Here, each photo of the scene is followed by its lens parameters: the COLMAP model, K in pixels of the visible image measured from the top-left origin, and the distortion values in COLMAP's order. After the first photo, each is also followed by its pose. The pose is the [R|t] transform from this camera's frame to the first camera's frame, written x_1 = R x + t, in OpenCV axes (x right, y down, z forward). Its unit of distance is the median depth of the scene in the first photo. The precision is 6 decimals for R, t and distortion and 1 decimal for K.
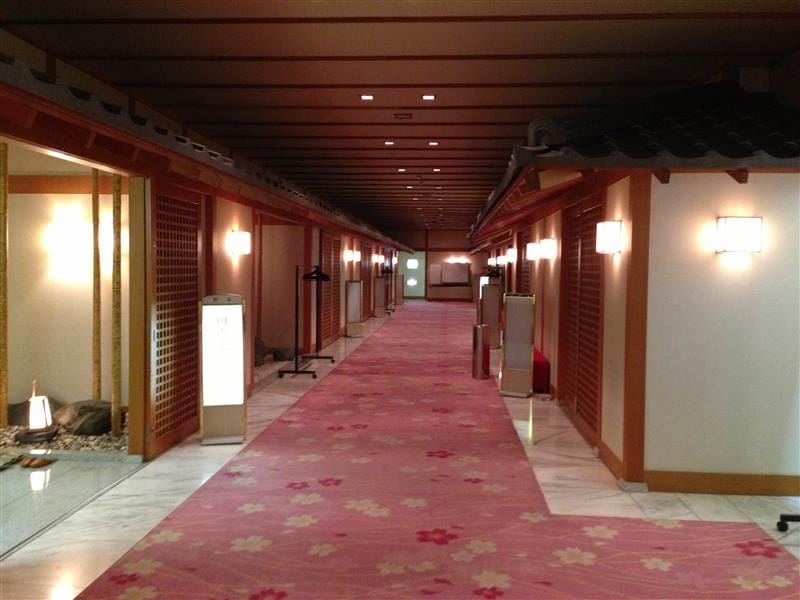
lens RADIAL K [[752.7, 0, 400.3], [0, 752.7, 299.8], [0, 0, 1]] dist [0.002301, 0.000000]
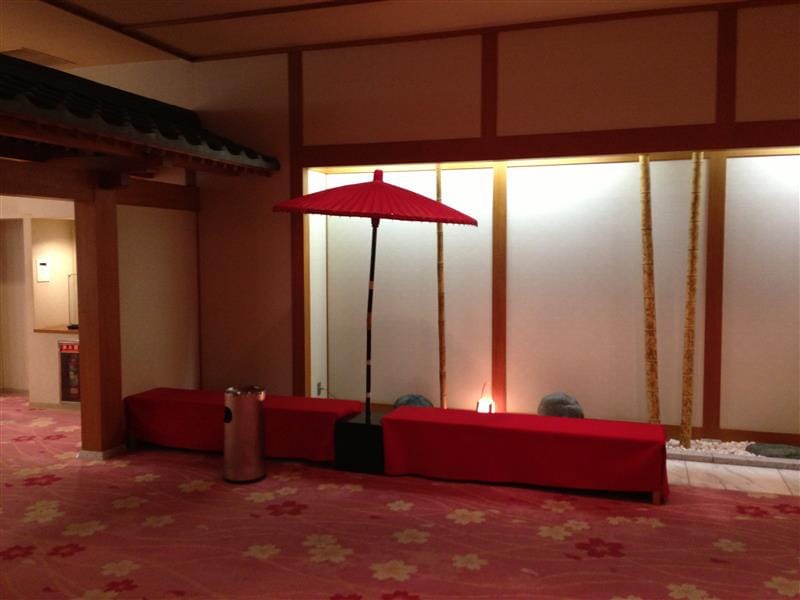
lens RADIAL K [[752.7, 0, 399.7], [0, 752.7, 299.6], [0, 0, 1]] dist [0.002301, 0.000000]
pose [[-0.969324, -0.025187, 0.244494, -0.314719], [0.002440, 0.993701, 0.112041, -0.076427], [-0.245776, 0.109201, -0.963156, 1.755494]]
